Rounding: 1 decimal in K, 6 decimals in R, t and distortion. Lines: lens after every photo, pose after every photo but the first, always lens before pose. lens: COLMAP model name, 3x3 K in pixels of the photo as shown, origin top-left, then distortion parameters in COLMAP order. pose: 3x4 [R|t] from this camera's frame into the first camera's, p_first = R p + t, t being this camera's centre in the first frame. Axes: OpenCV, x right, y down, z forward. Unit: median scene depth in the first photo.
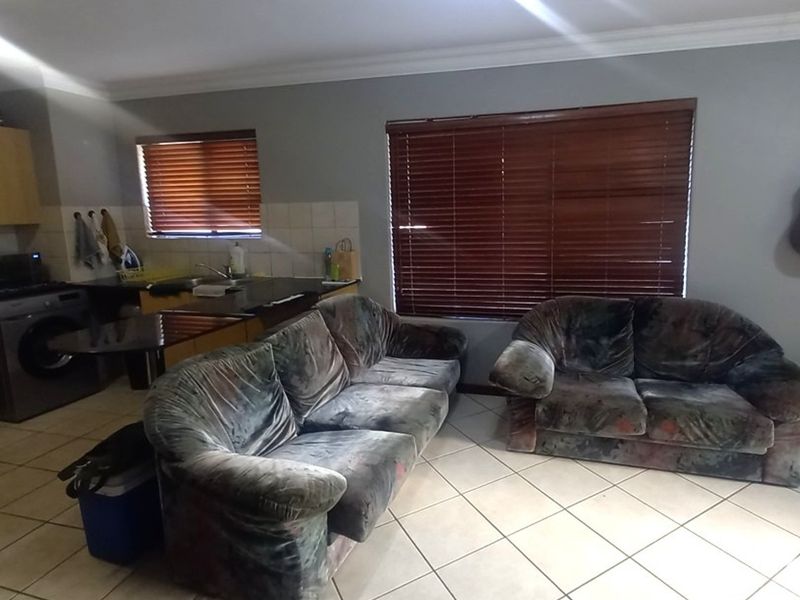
lens RADIAL K [[604.1, 0, 400.0], [0, 604.1, 300.0], [0, 0, 1]] dist [0.010822, -0.001121]
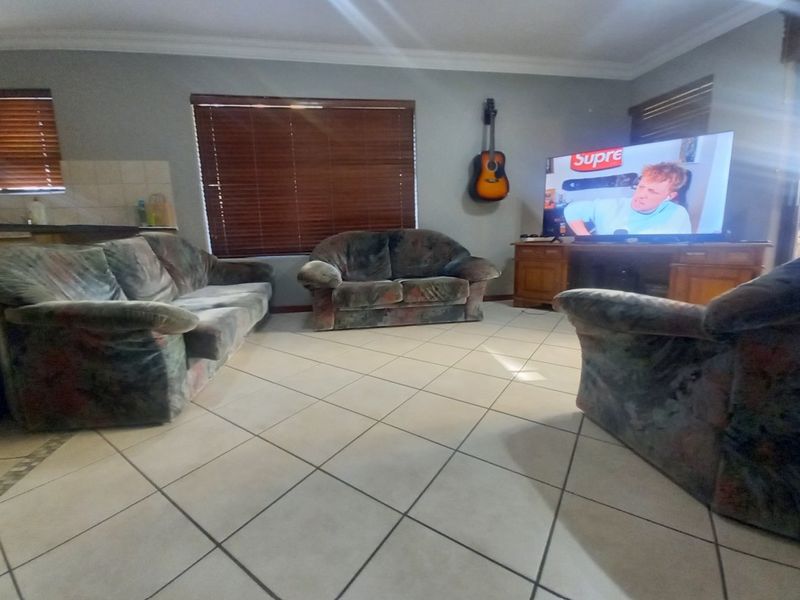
lens RADIAL K [[434.4, 0, 451.2], [0, 434.4, 315.2], [0, 0, 1]] dist [0.002866, -0.001842]
pose [[0.859990, -0.084272, 0.503304, -0.062153], [0.071129, 0.996438, 0.045304, 0.196243], [-0.505329, -0.003161, 0.862921, -0.057943]]
